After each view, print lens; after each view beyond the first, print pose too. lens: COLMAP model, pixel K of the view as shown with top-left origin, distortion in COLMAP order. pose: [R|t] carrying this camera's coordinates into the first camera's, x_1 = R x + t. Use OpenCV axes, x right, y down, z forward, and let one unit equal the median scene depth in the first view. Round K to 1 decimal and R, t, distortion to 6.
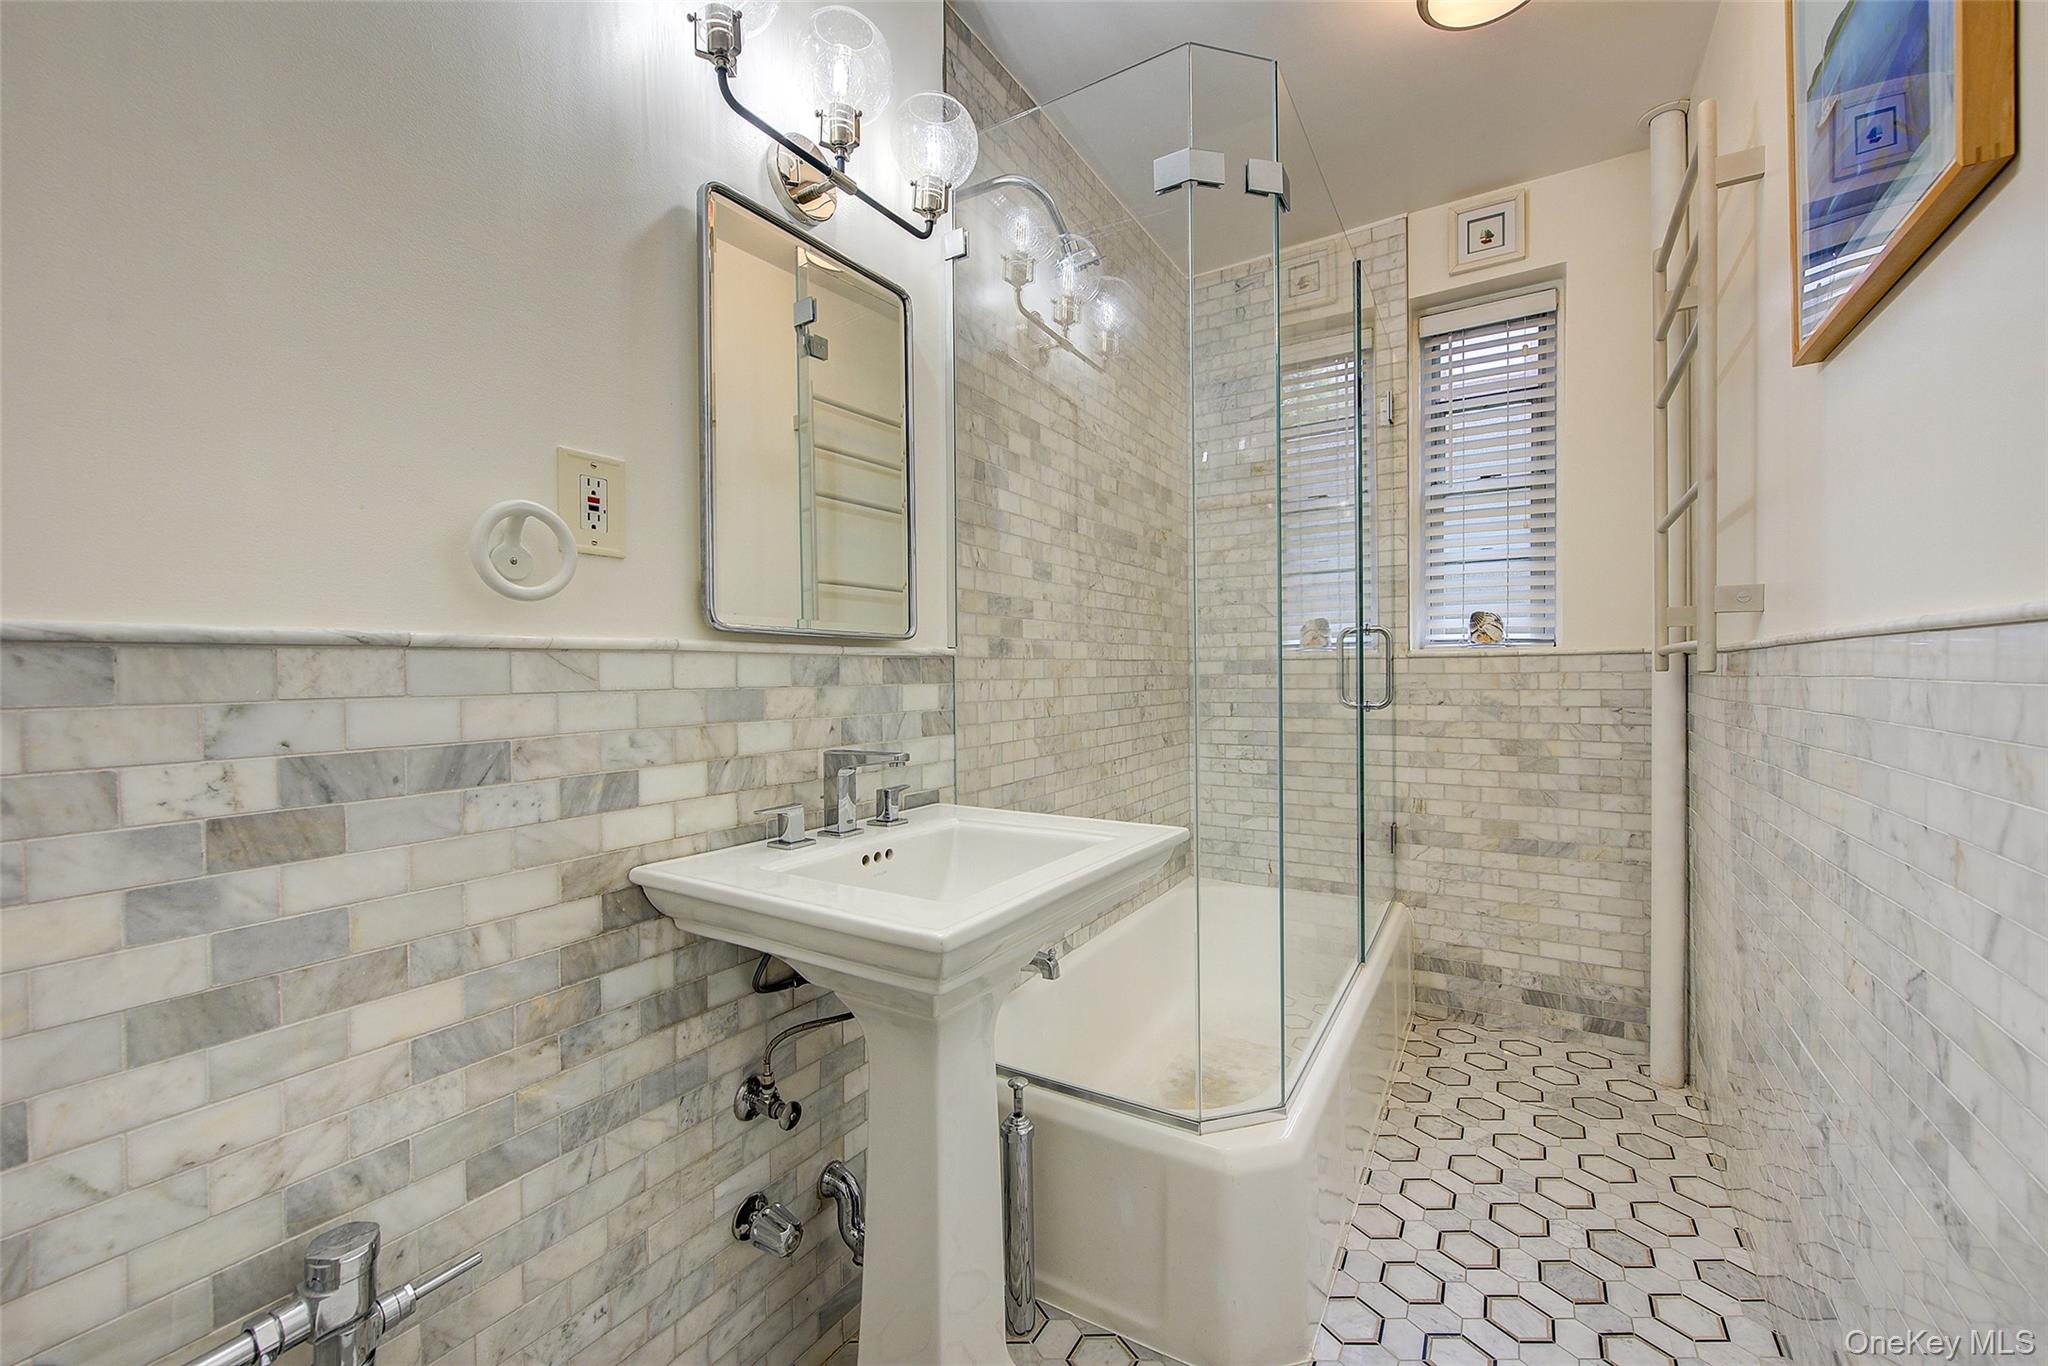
lens RADIAL K [[827.1, 0, 1021.6], [0, 827.1, 678.9], [0, 0, 1]] dist [0.001287, -0.003526]
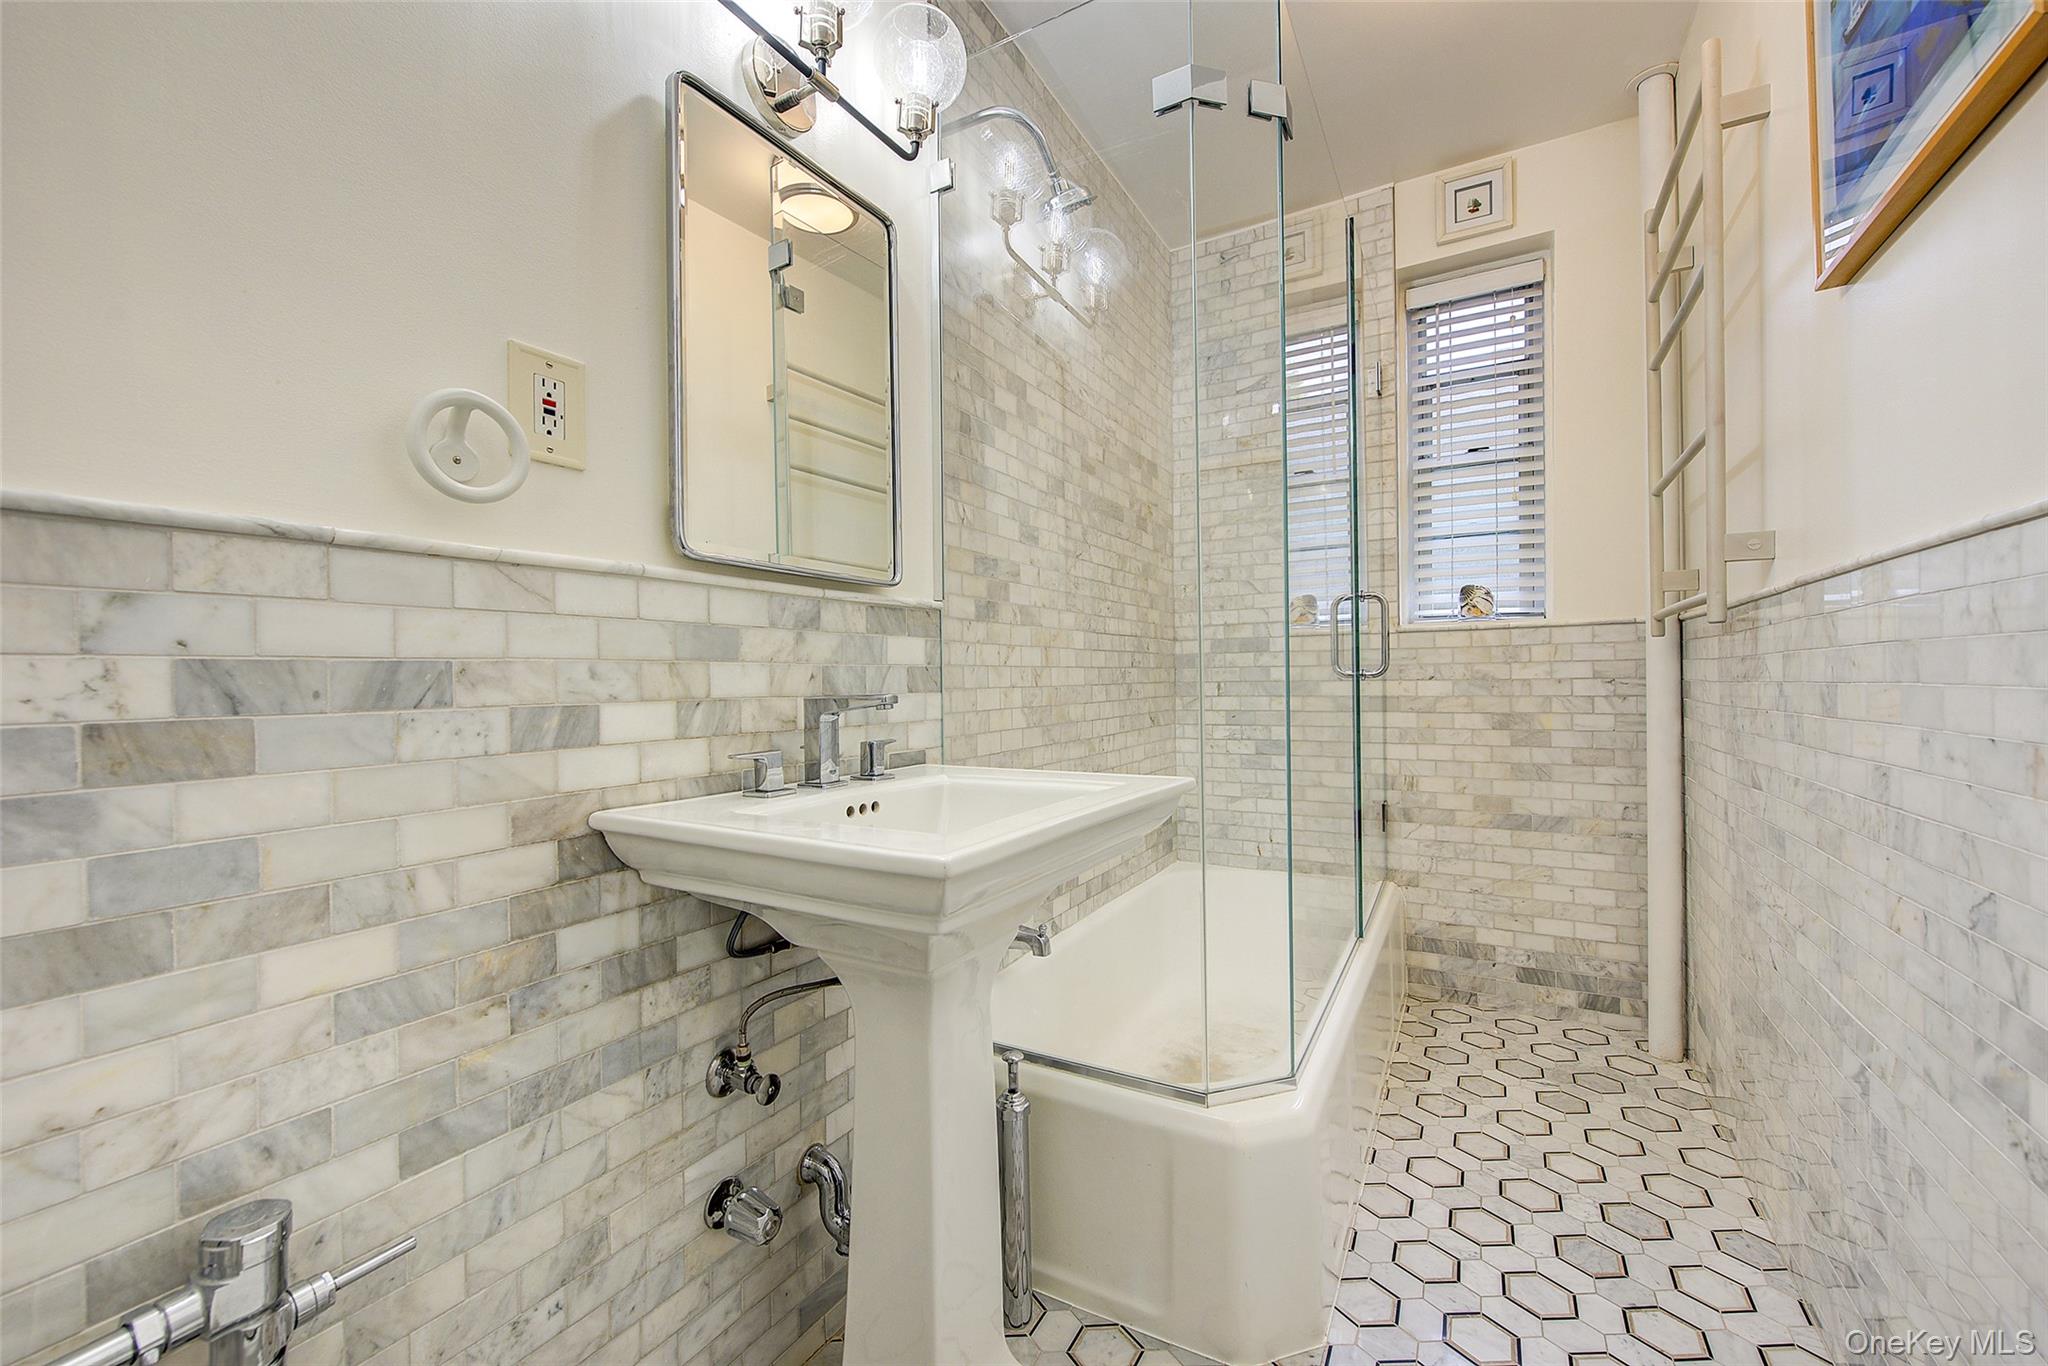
lens RADIAL K [[827.5, 0, 1022.4], [0, 827.5, 679.4], [0, 0, 1]] dist [-0.000680, -0.002504]
pose [[0.999420, -0.003349, 0.033903, -0.023469], [0.003675, 0.999948, -0.009564, 0.069279], [-0.033870, 0.009683, 0.999379, 0.059490]]
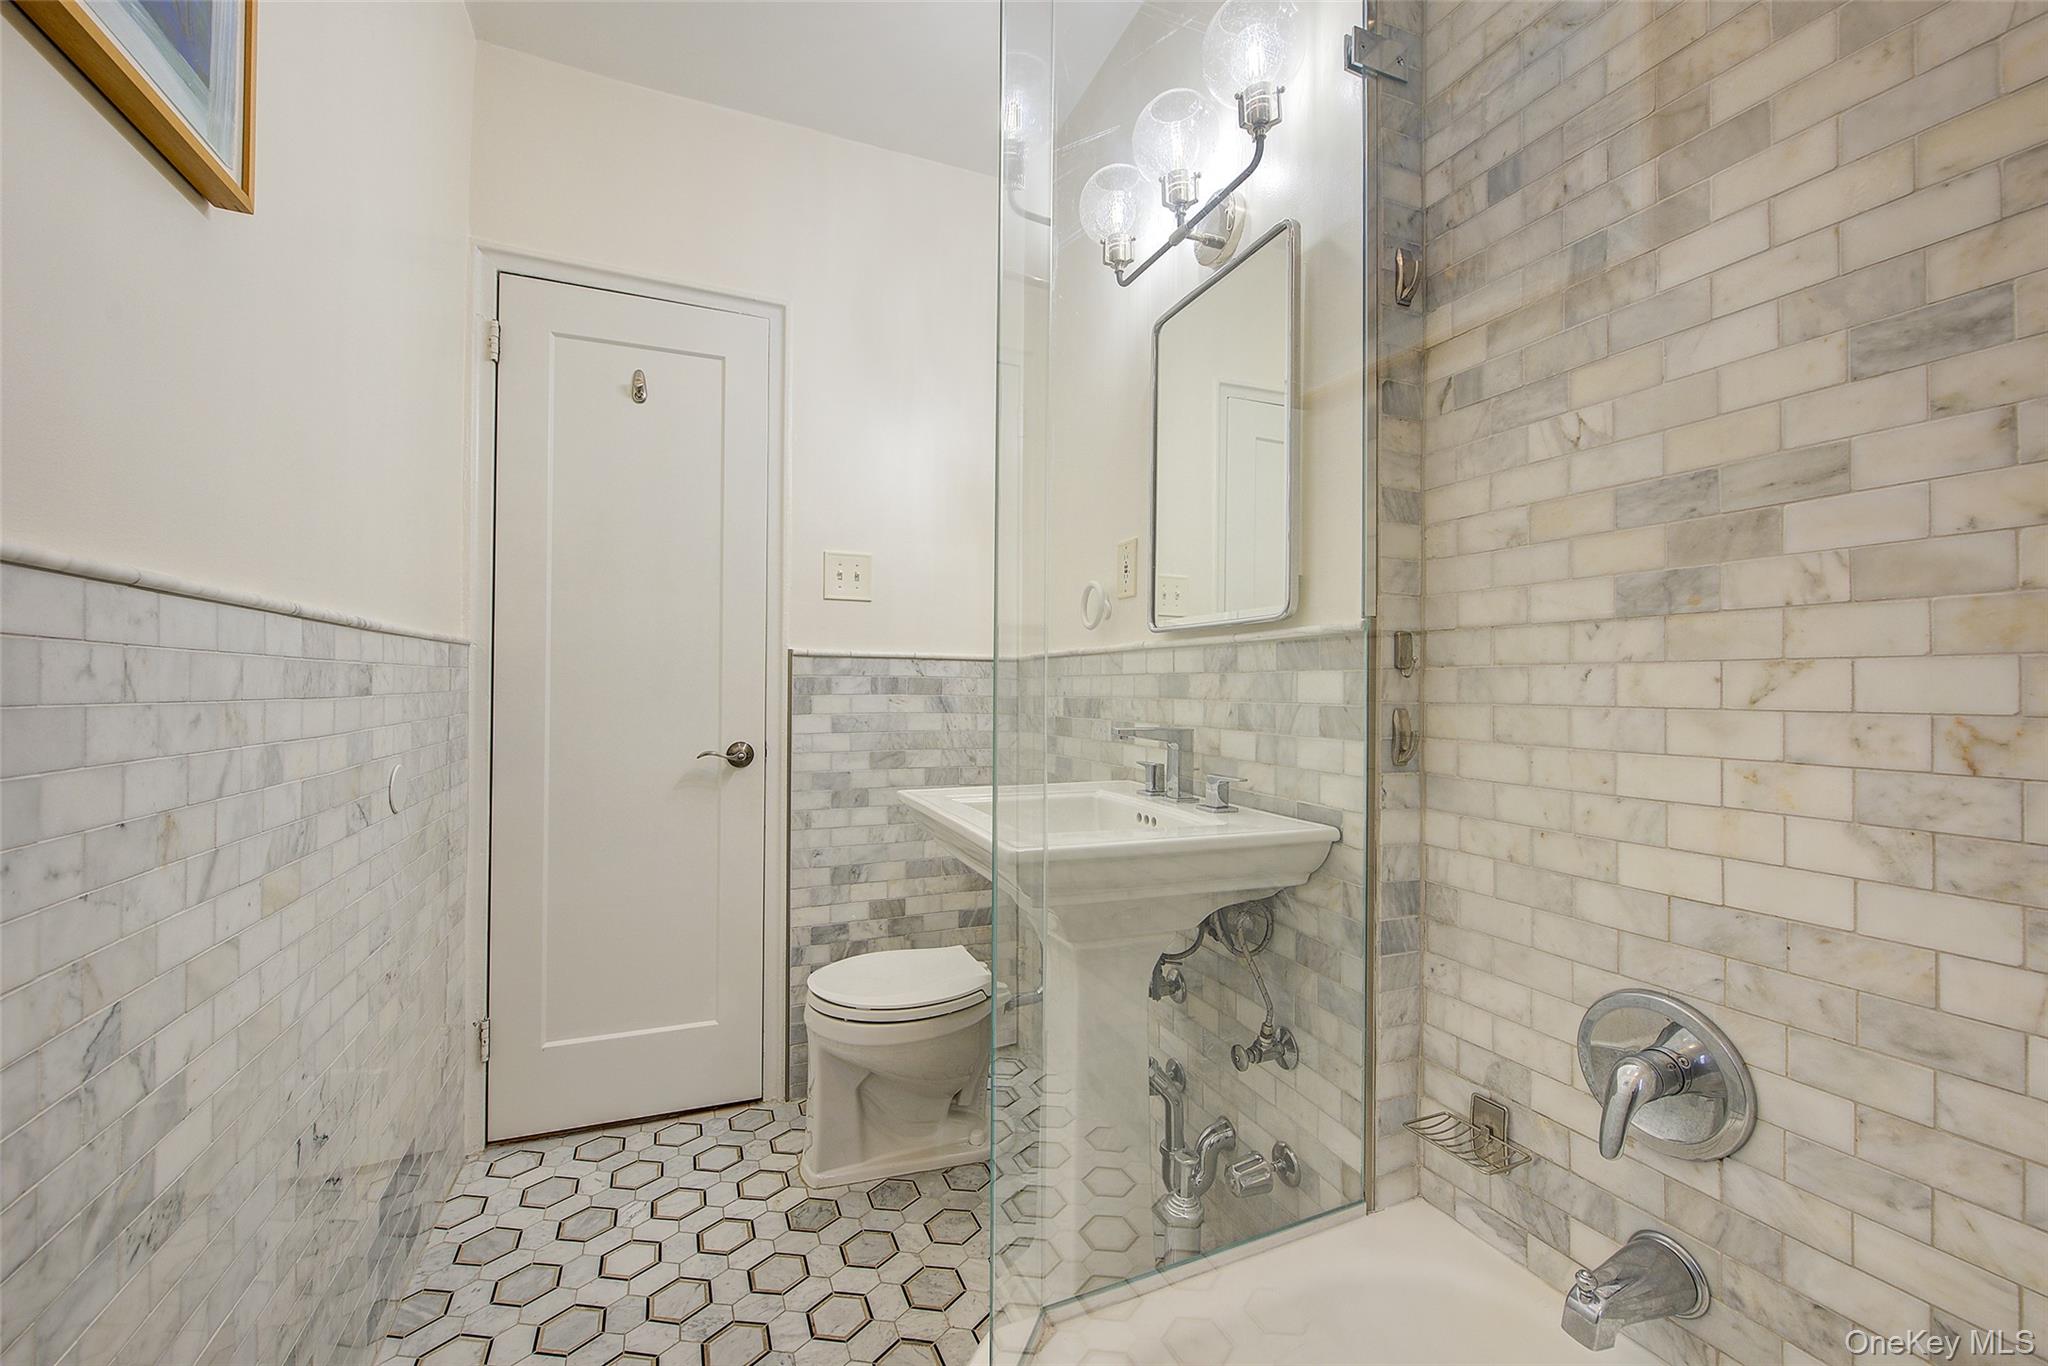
lens RADIAL K [[827.1, 0, 1021.6], [0, 827.1, 678.9], [0, 0, 1]] dist [0.001287, -0.003526]
pose [[-0.583000, -0.002522, -0.812468, 0.746925], [-0.007393, 0.999970, 0.002201, 0.015934], [0.812438, 0.007290, -0.583001, 1.323324]]
